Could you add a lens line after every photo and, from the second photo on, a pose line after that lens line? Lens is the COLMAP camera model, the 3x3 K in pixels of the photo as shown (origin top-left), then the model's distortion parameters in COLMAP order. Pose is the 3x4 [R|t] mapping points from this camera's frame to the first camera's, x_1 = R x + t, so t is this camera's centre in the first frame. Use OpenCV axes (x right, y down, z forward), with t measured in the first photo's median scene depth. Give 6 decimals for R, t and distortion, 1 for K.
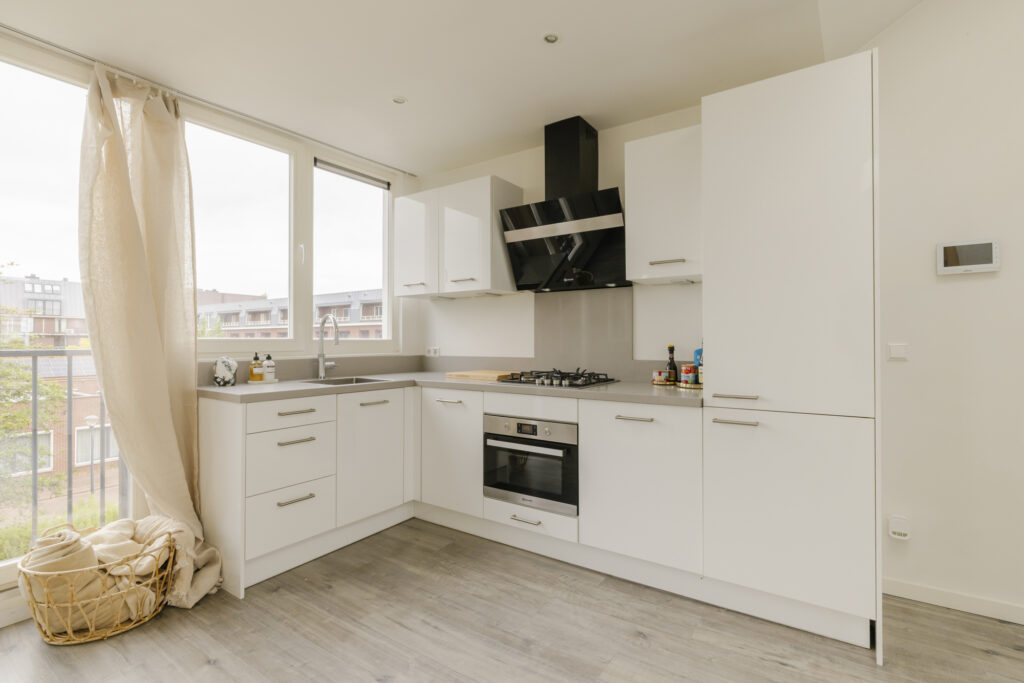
lens RADIAL K [[474.5, 0, 545.8], [0, 474.5, 335.6], [0, 0, 1]] dist [-0.002865, -0.003284]
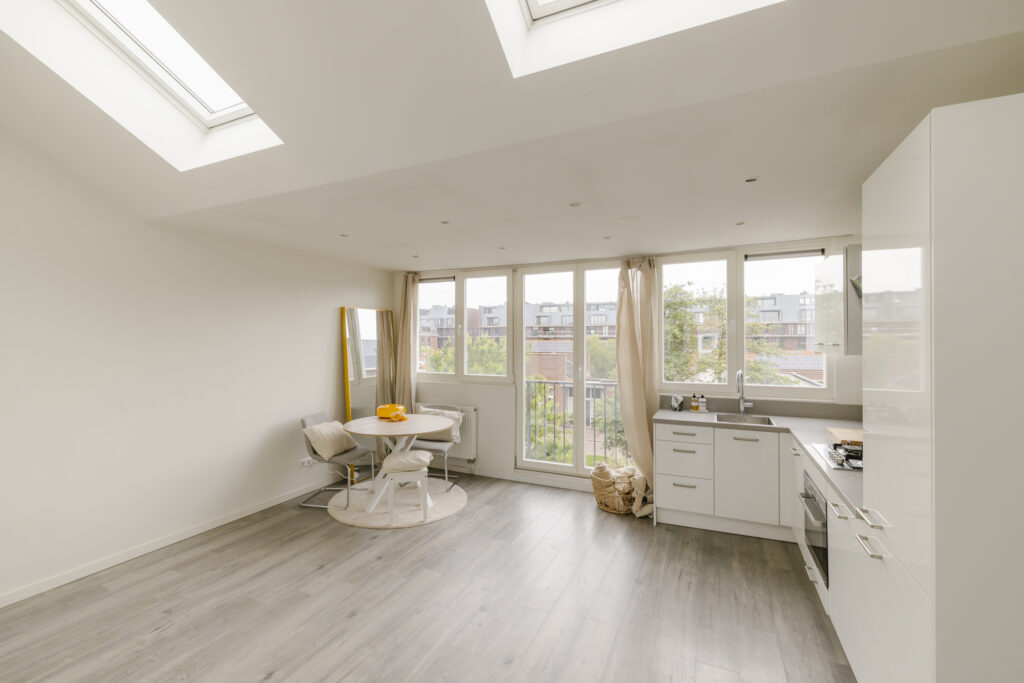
lens RADIAL K [[445.4, 0, 509.1], [0, 445.4, 340.6], [0, 0, 1]] dist [0.001513, 0.000336]
pose [[0.131264, 0.005654, -0.991331, 0.872013], [0.012331, 0.999897, 0.007336, -0.170413], [0.991271, -0.013187, 0.131181, 0.165984]]
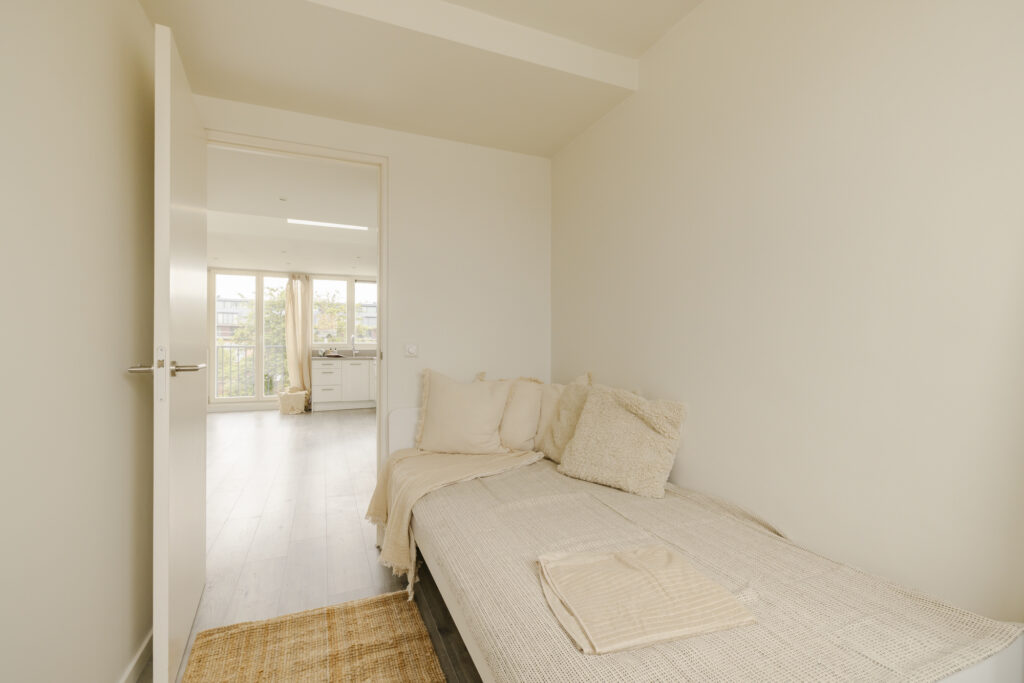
lens RADIAL K [[445.4, 0, 541.4], [0, 445.4, 343.8], [0, 0, 1]] dist [0.001513, 0.000336]
pose [[0.853248, 0.000543, -0.521506, 2.253076], [0.006836, 0.999902, 0.012225, -0.014874], [0.521461, -0.013996, 0.853160, -0.855947]]
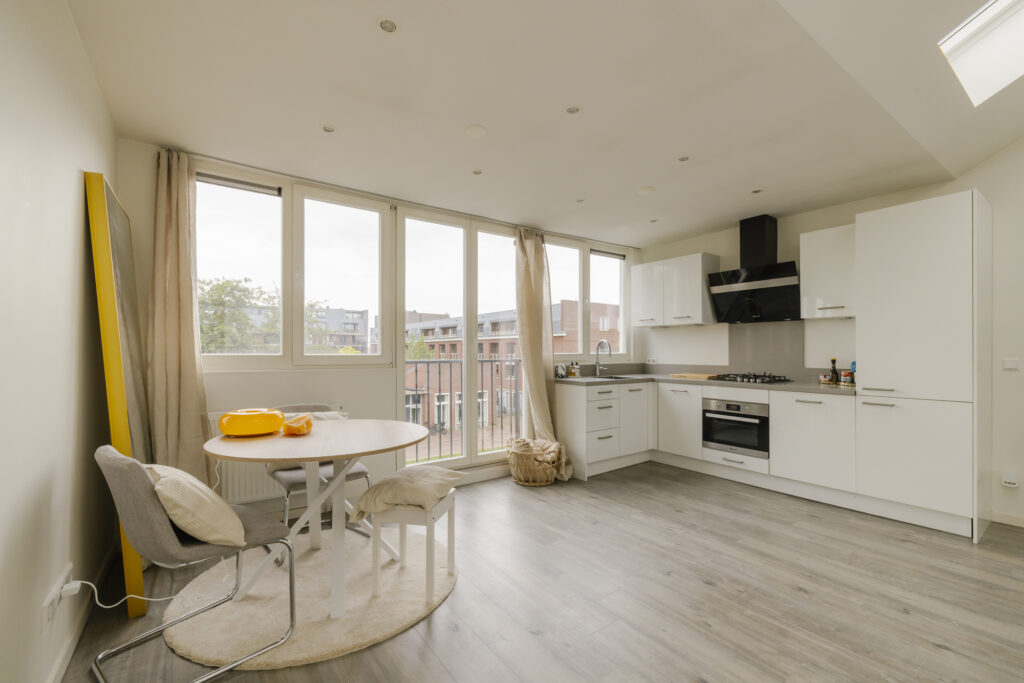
lens RADIAL K [[445.4, 0, 522.0], [0, 445.4, 350.5], [0, 0, 1]] dist [0.001513, 0.000336]
pose [[0.936432, 0.000126, -0.350848, -0.183909], [0.003749, 0.999939, 0.010364, -0.025420], [0.350828, -0.011020, 0.936375, -0.740459]]
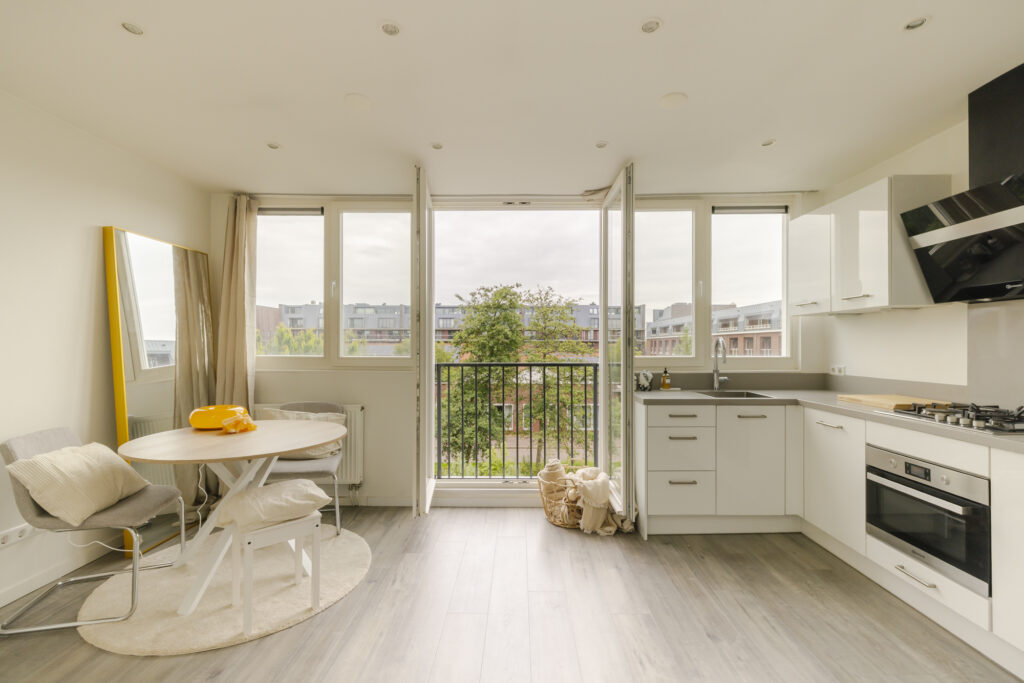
lens RADIAL K [[445.4, 0, 512.9], [0, 445.4, 346.4], [0, 0, 1]] dist [0.001513, 0.000336]
pose [[0.530161, 0.003217, -0.847891, 0.248141], [0.010266, 0.999895, 0.010213, -0.043247], [0.847835, -0.014120, 0.530072, -0.043625]]
